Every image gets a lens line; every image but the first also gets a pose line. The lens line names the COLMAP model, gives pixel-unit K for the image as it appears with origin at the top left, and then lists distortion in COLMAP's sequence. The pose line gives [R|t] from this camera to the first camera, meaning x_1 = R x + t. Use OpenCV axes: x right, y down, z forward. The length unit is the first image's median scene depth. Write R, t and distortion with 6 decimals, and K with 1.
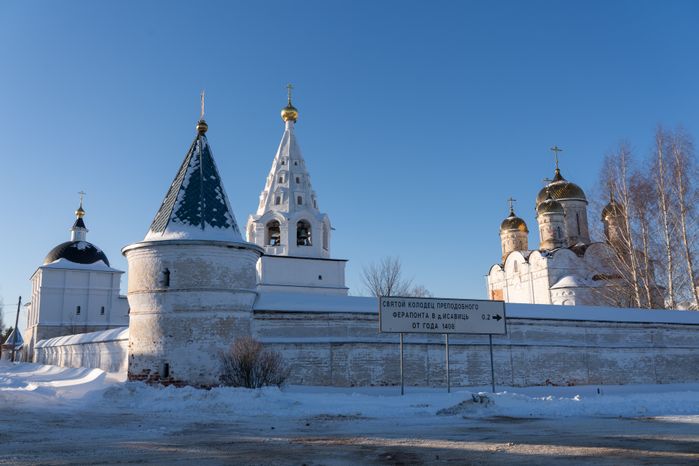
lens RADIAL K [[602.2, 0, 349.5], [0, 602.2, 233.0], [0, 0, 1]] dist [0.000574, 0.002845]
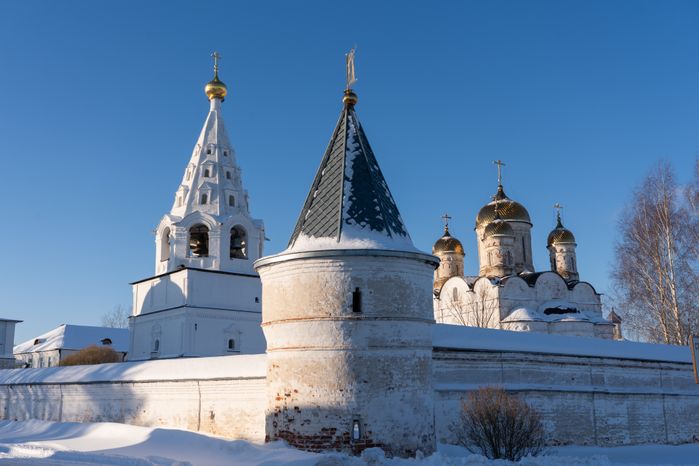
lens RADIAL K [[720.0, 0, 349.5], [0, 720.0, 233.0], [0, 0, 1]] dist [0.020486, 0.030114]
pose [[0.968291, 0.059819, 0.242556, -0.406864], [-0.054835, 0.998123, -0.027253, 0.013083], [-0.243731, 0.013089, 0.969755, 0.122321]]
